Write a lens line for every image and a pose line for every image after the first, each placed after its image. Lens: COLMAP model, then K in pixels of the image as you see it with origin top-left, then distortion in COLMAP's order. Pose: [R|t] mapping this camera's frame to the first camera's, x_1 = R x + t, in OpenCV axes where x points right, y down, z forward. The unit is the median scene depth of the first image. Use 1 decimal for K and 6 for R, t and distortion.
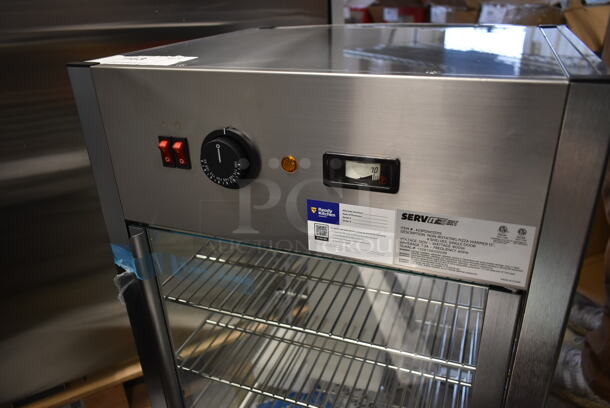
lens RADIAL K [[469.8, 0, 302.6], [0, 469.8, 202.2], [0, 0, 1]] dist [-0.015883, 0.004795]
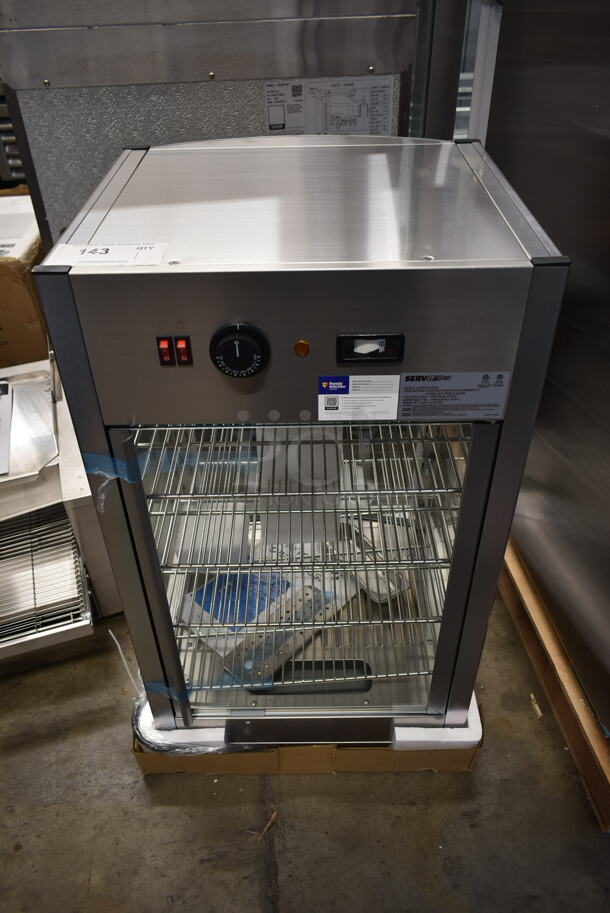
lens RADIAL K [[703.1, 0, 306.5], [0, 703.1, 454.1], [0, 0, 1]] dist [-0.015883, 0.004795]
pose [[0.930570, -0.214894, 0.296413, -0.565029], [0.142096, 0.958143, 0.248537, -0.255315], [-0.337415, -0.189162, 0.922154, -0.554558]]
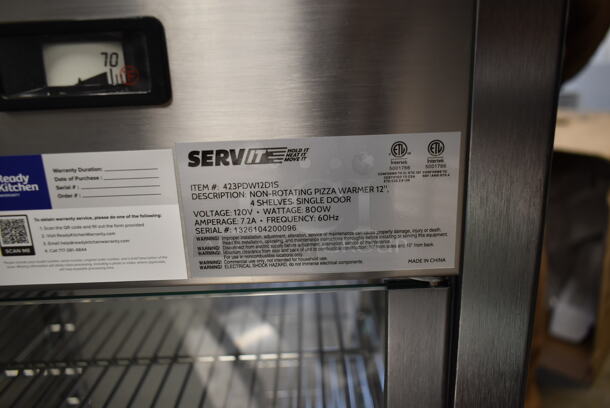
lens RADIAL K [[469.8, 0, 297.1], [0, 469.8, 187.9], [0, 0, 1]] dist [-0.015883, 0.004795]
pose [[0.930031, -0.105561, 0.351994, 0.144652], [0.165215, 0.975700, -0.143921, 0.135035], [-0.328248, 0.192005, 0.924871, 0.546796]]
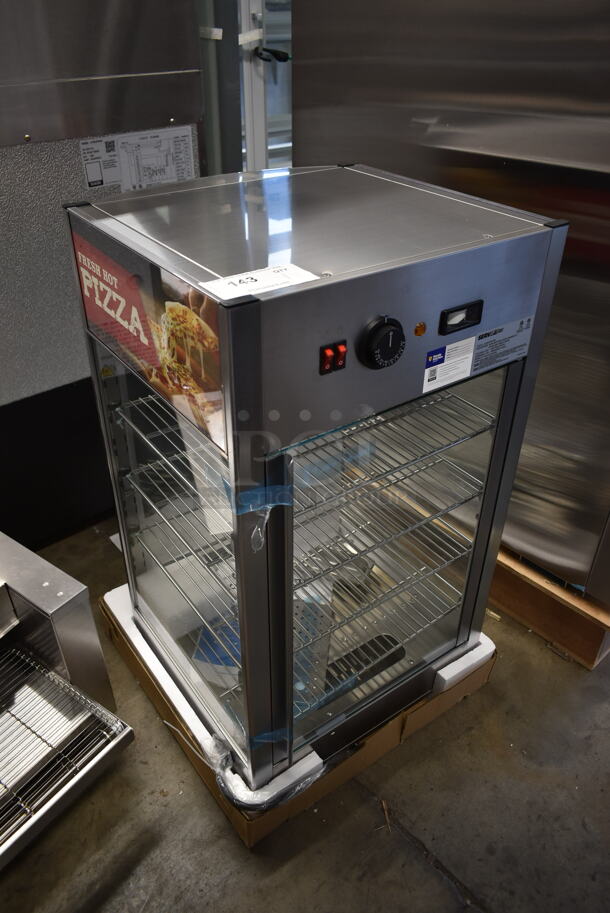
lens RADIAL K [[703.1, 0, 308.2], [0, 703.1, 453.6], [0, 0, 1]] dist [-0.015883, 0.004795]
pose [[0.538262, -0.435646, 0.721447, -1.730052], [0.324087, 0.897206, 0.299981, -0.455508], [-0.777972, 0.072344, 0.624120, 0.092101]]
